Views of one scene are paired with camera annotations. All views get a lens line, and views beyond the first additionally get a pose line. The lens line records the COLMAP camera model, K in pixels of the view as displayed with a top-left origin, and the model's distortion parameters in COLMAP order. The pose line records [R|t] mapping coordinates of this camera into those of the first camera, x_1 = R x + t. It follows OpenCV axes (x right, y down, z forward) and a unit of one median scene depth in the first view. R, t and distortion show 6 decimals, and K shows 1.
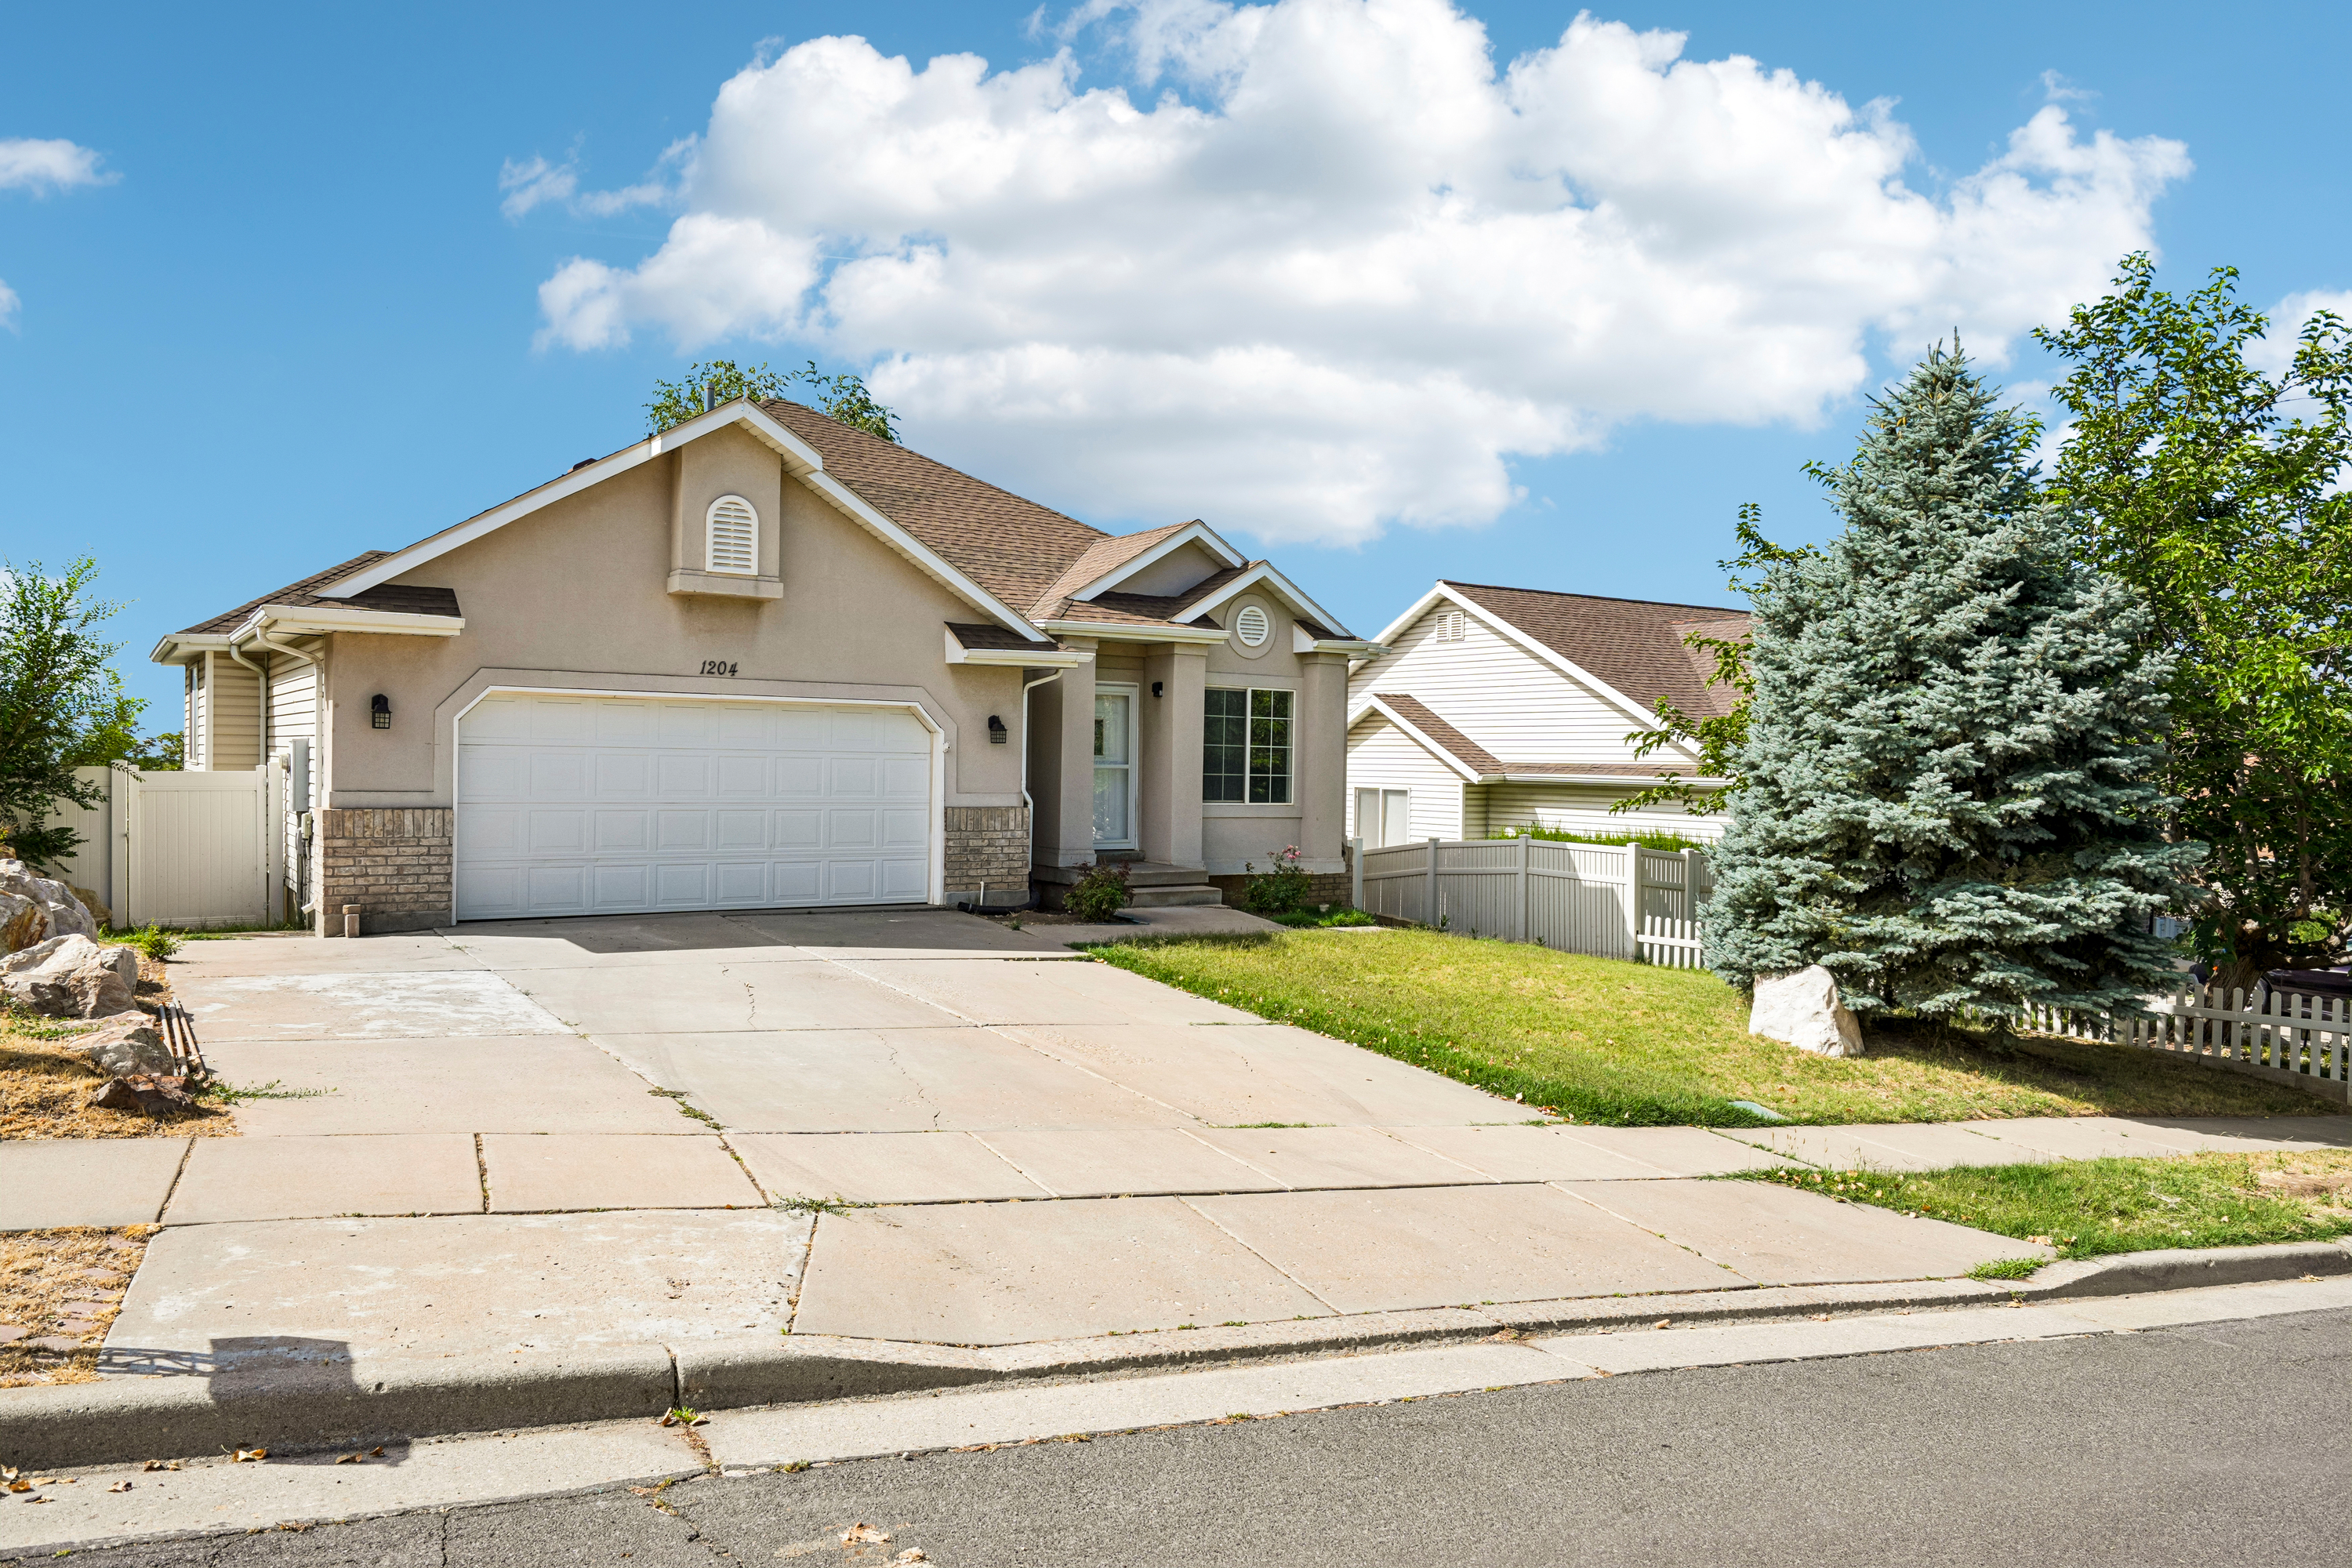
lens RADIAL K [[1603.7, 0, 1180.1], [0, 1603.7, 788.1], [0, 0, 1]] dist [0.008257, -0.004786]
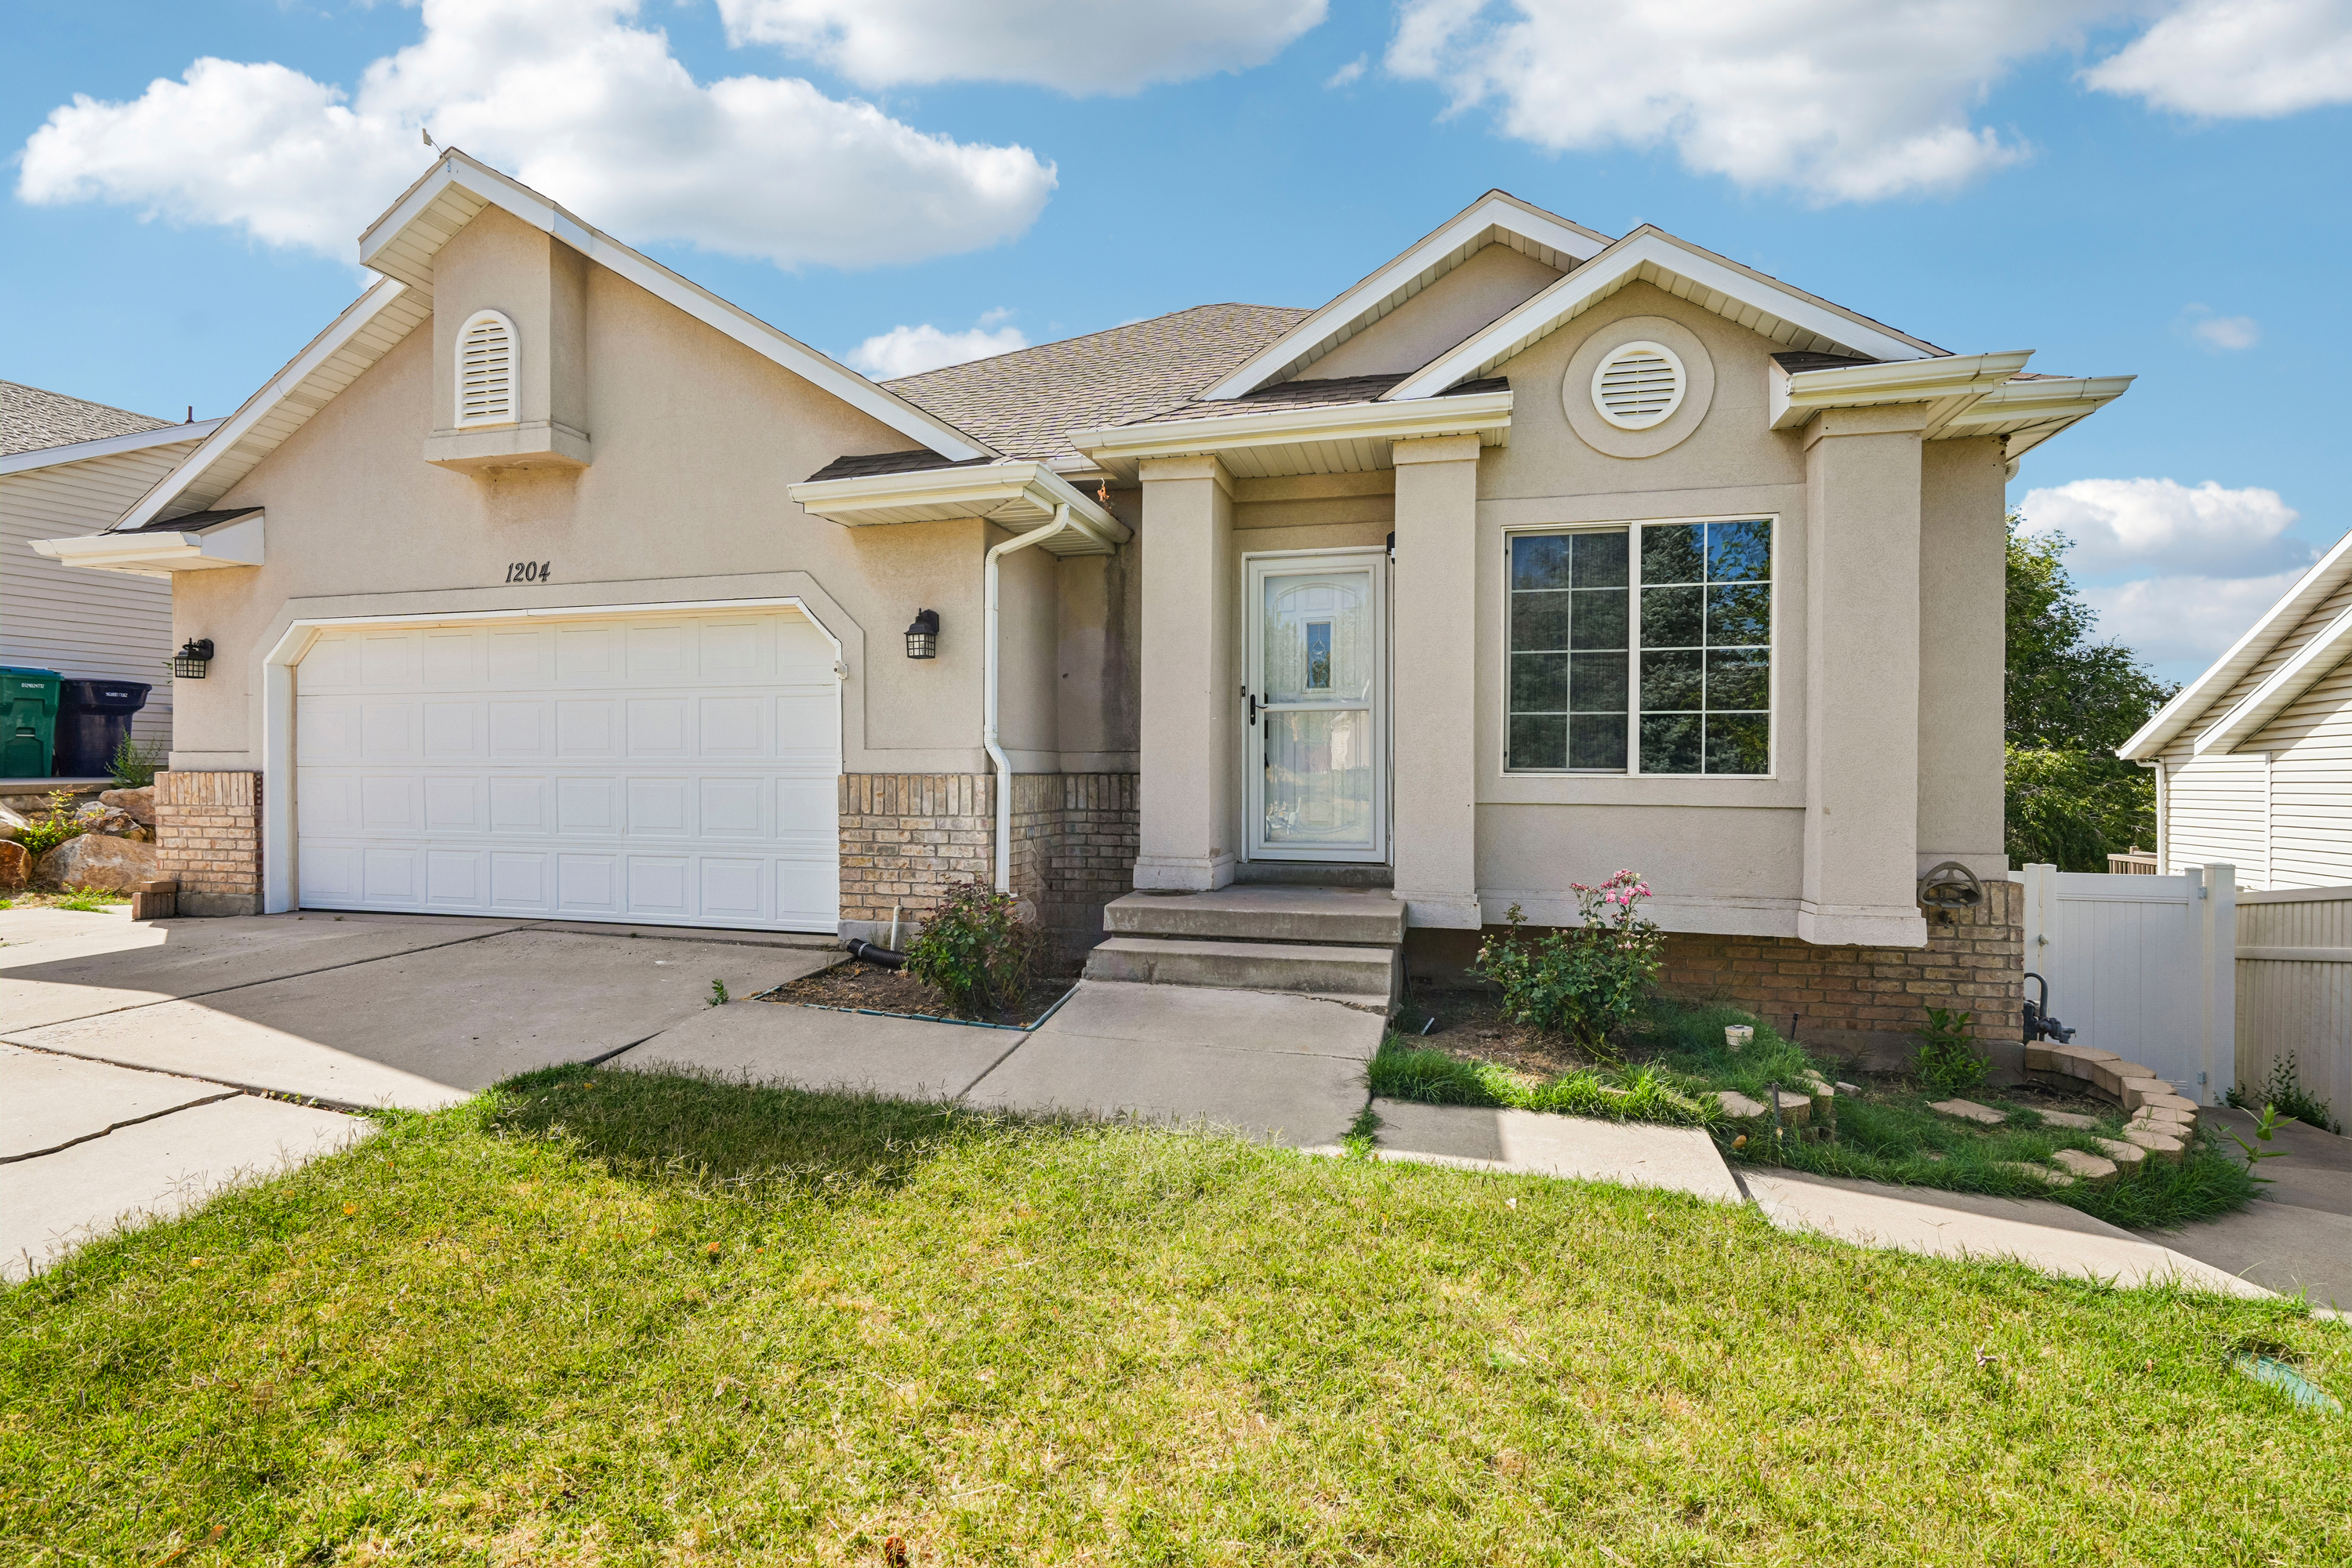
lens RADIAL K [[1127.4, 0, 1176.0], [0, 1127.4, 784.0], [0, 0, 1]] dist [-0.000324, 0.001384]
pose [[0.639109, -0.009440, -0.769058, 0.239319], [-0.005015, 0.999852, -0.016441, 0.021374], [0.769100, 0.014365, 0.638967, 0.809669]]
